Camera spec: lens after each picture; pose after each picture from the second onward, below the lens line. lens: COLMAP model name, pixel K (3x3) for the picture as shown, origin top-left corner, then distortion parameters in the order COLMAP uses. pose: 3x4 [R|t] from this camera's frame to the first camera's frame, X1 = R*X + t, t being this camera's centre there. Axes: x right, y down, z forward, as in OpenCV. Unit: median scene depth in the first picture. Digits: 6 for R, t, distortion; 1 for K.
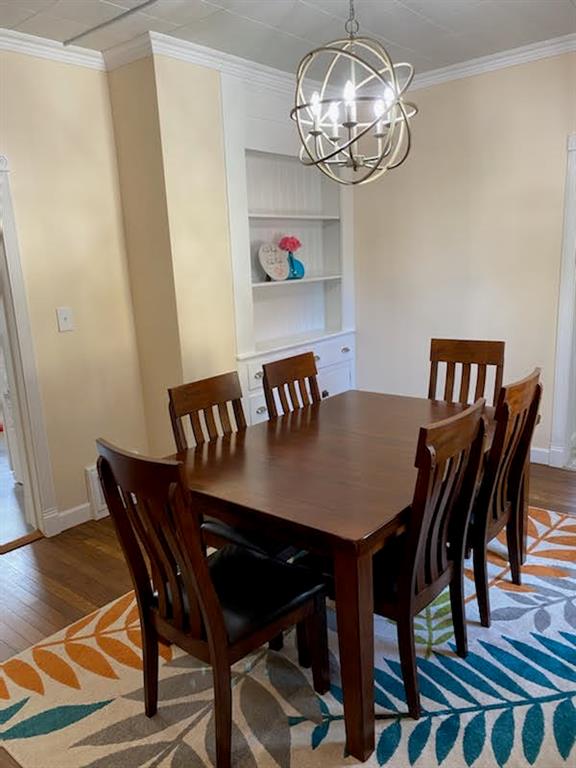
lens RADIAL K [[585.1, 0, 288.4], [0, 585.1, 387.8], [0, 0, 1]] dist [0.005811, 0.001152]
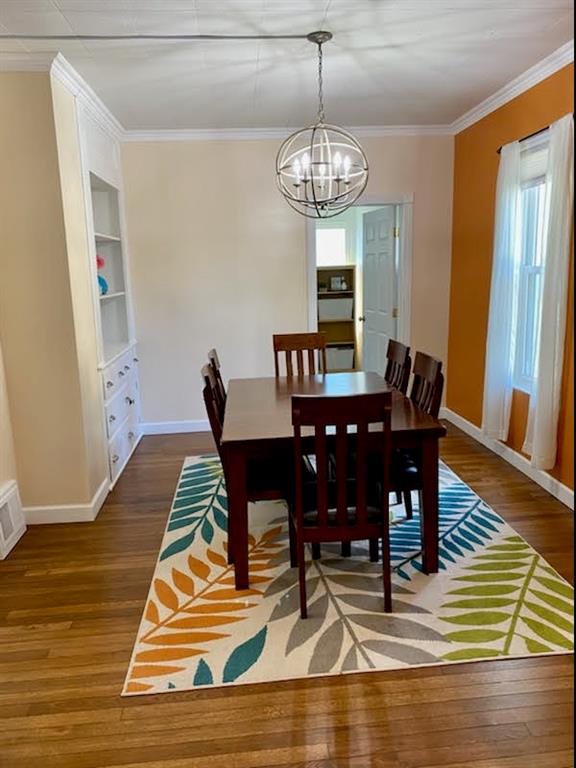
lens RADIAL K [[585.1, 0, 288.3], [0, 585.1, 380.7], [0, 0, 1]] dist [0.005811, 0.001152]
pose [[0.711496, -0.107921, 0.694354, -0.889193], [0.154389, 0.987999, -0.004640, 0.041368], [-0.685520, 0.110502, 0.719619, 0.042638]]
